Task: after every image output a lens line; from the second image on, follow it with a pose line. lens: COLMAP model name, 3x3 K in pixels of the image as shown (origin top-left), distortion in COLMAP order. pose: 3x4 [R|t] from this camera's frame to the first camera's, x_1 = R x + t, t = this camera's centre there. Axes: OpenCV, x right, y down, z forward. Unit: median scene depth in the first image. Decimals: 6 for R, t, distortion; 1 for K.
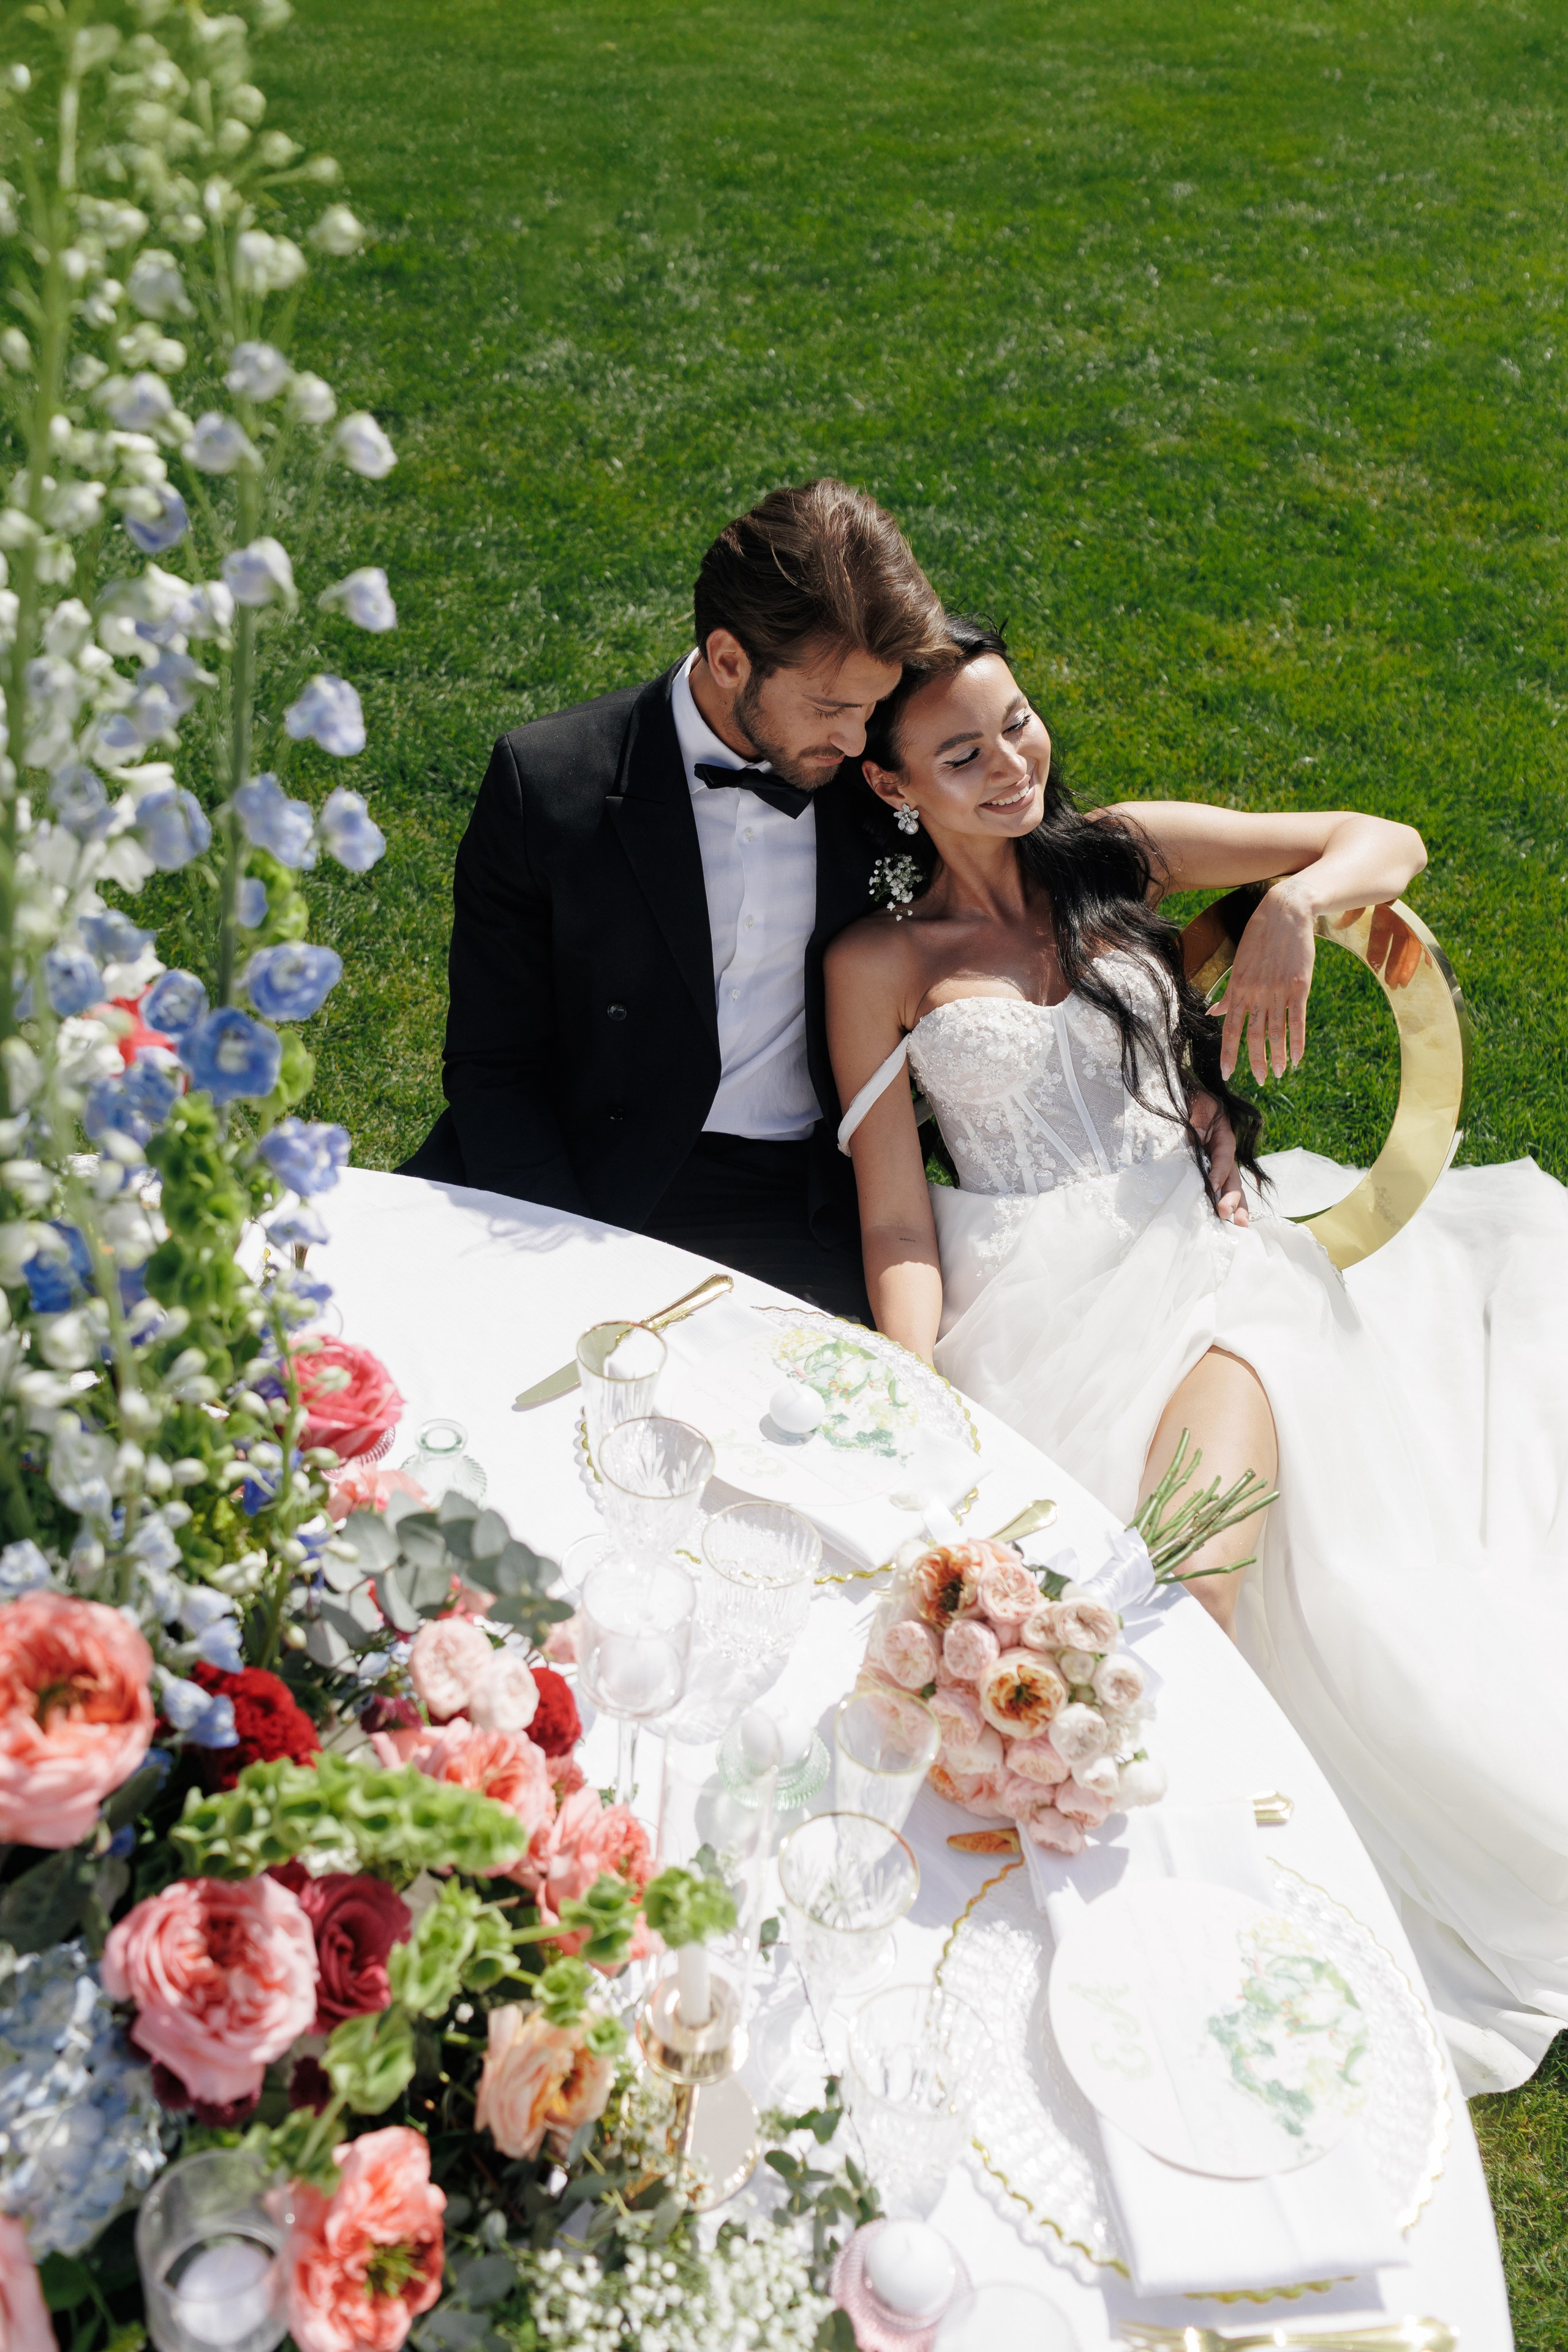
lens RADIAL K [[2162.3, 0, 778.7], [0, 2162.3, 1169.9], [0, 0, 1]] dist [0.015765, 0.000000]
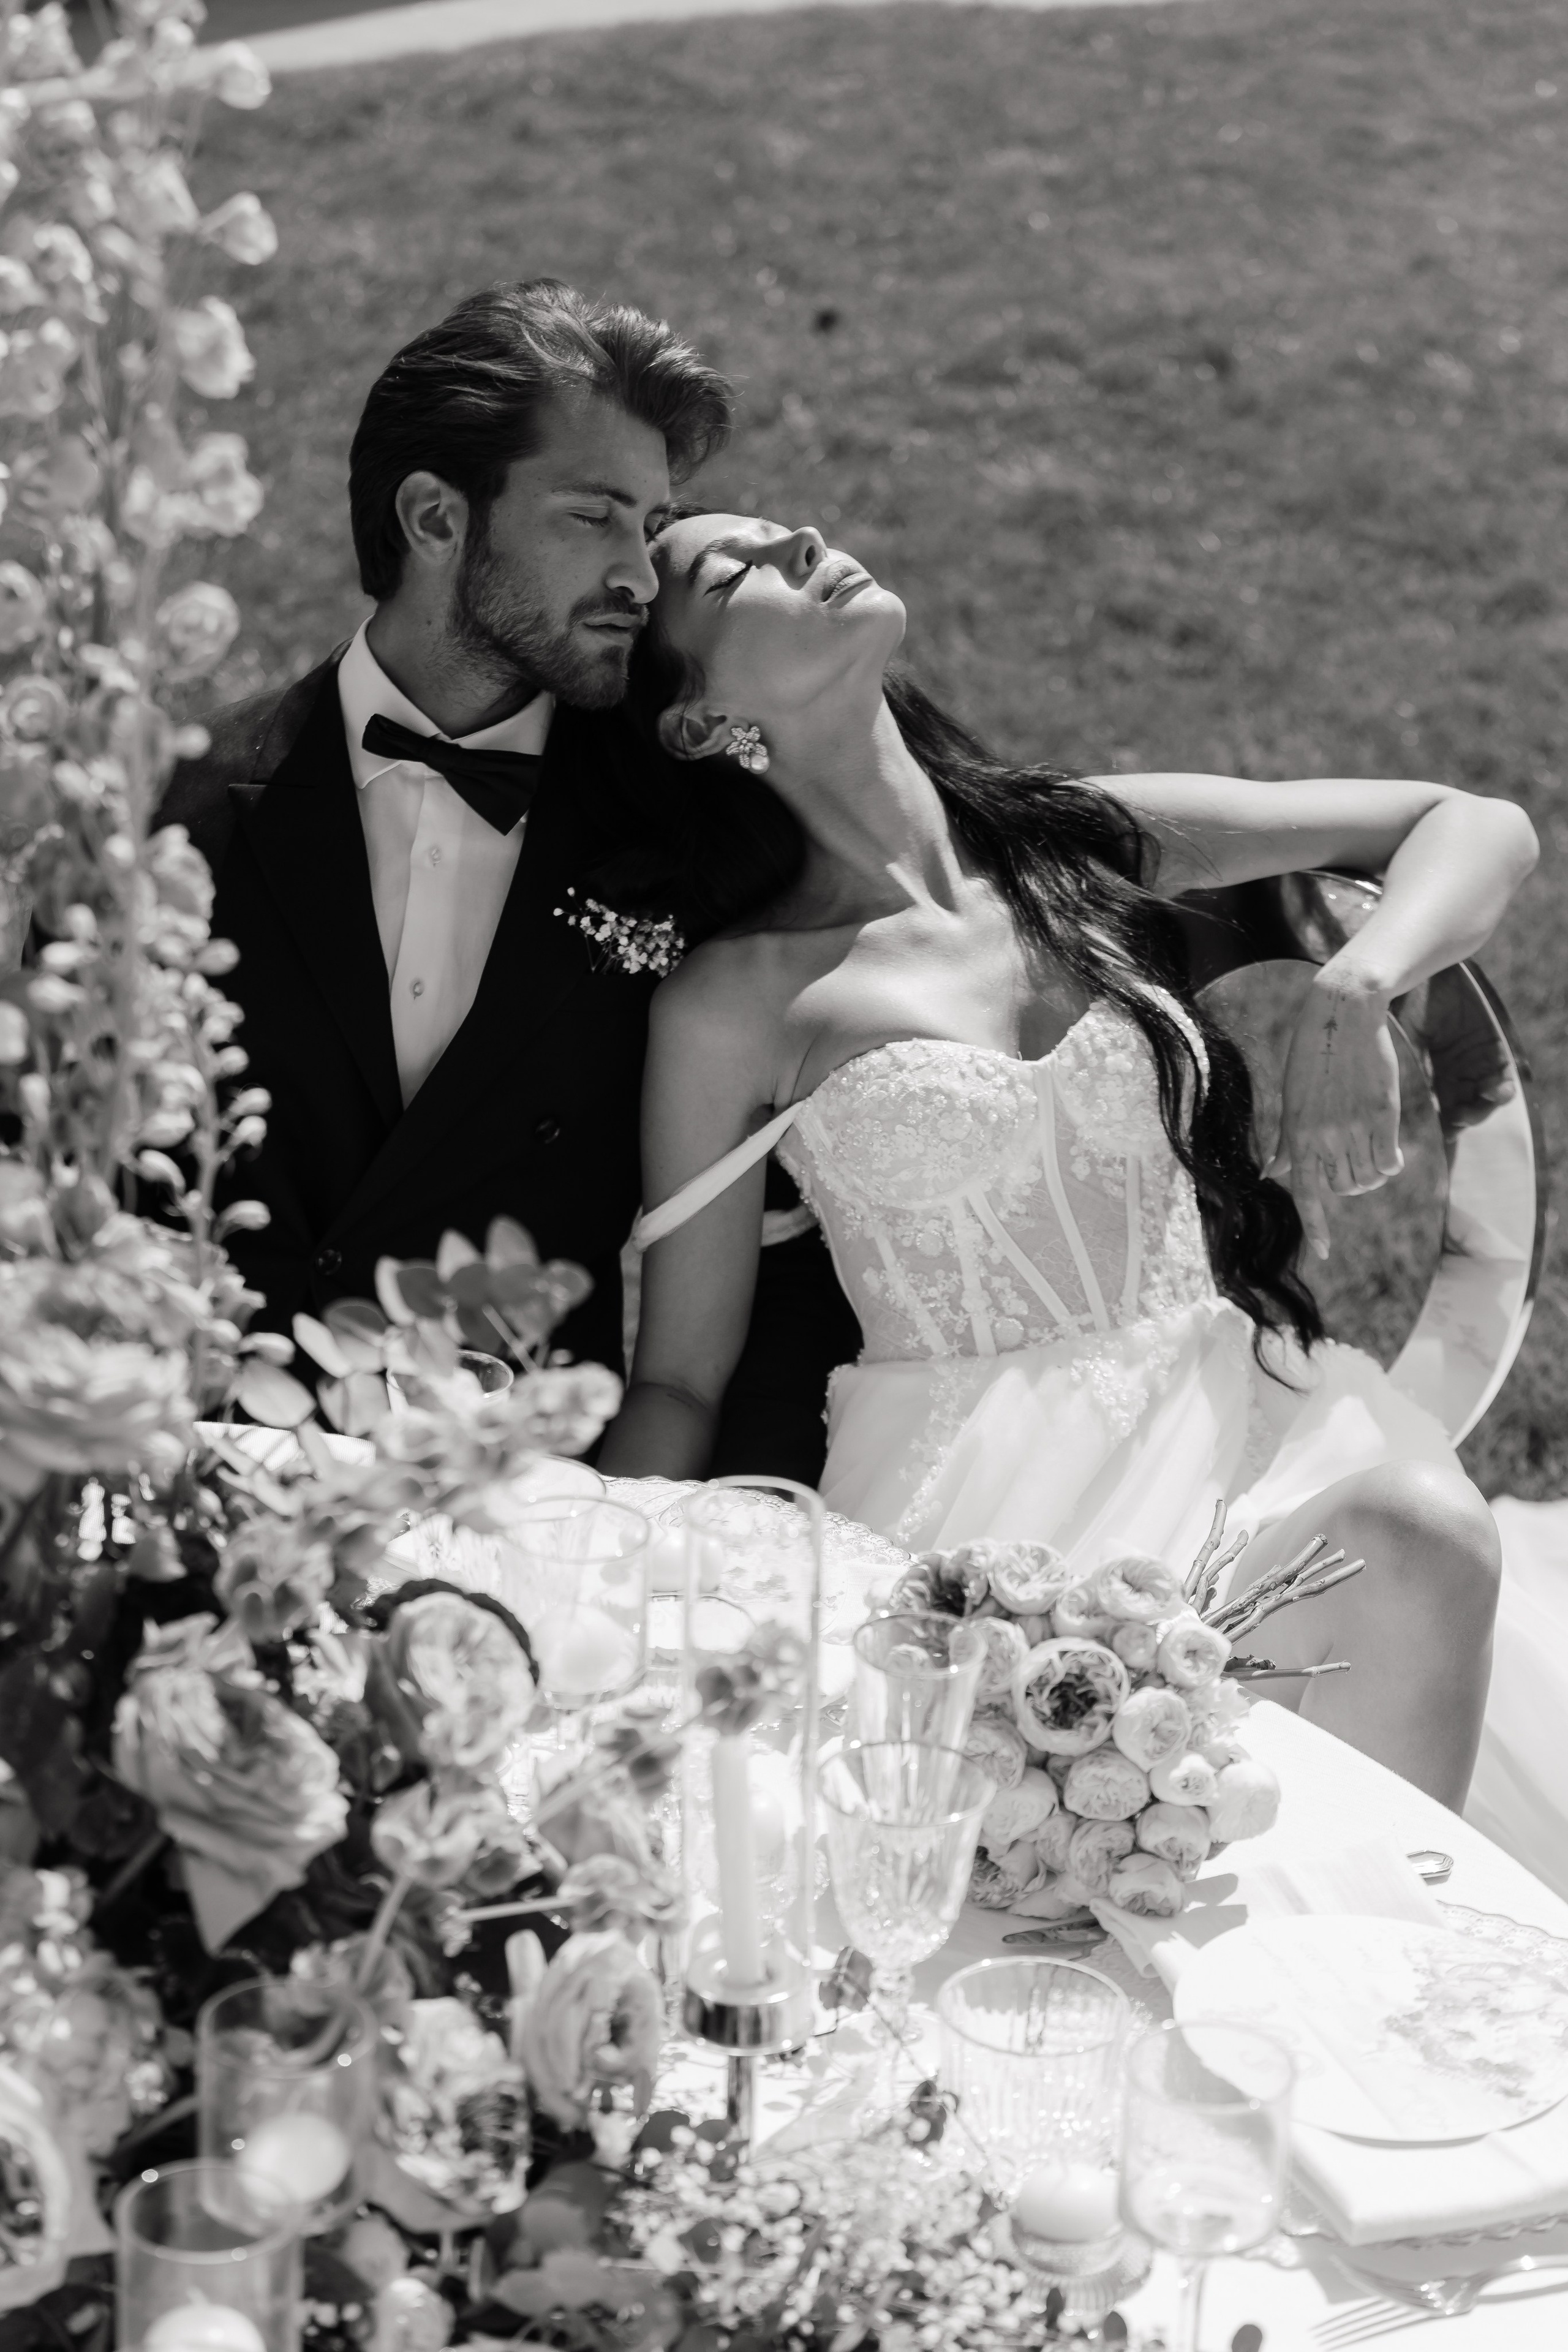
lens RADIAL K [[4766.1, 0, 787.3], [0, 4766.1, 1176.2], [0, 0, 1]] dist [-0.089786, 0.000000]
pose [[0.980113, -0.133113, 0.147173, -0.037078], [0.162784, 0.963475, -0.212644, 0.074069], [-0.113492, 0.232373, 0.965983, -0.113984]]
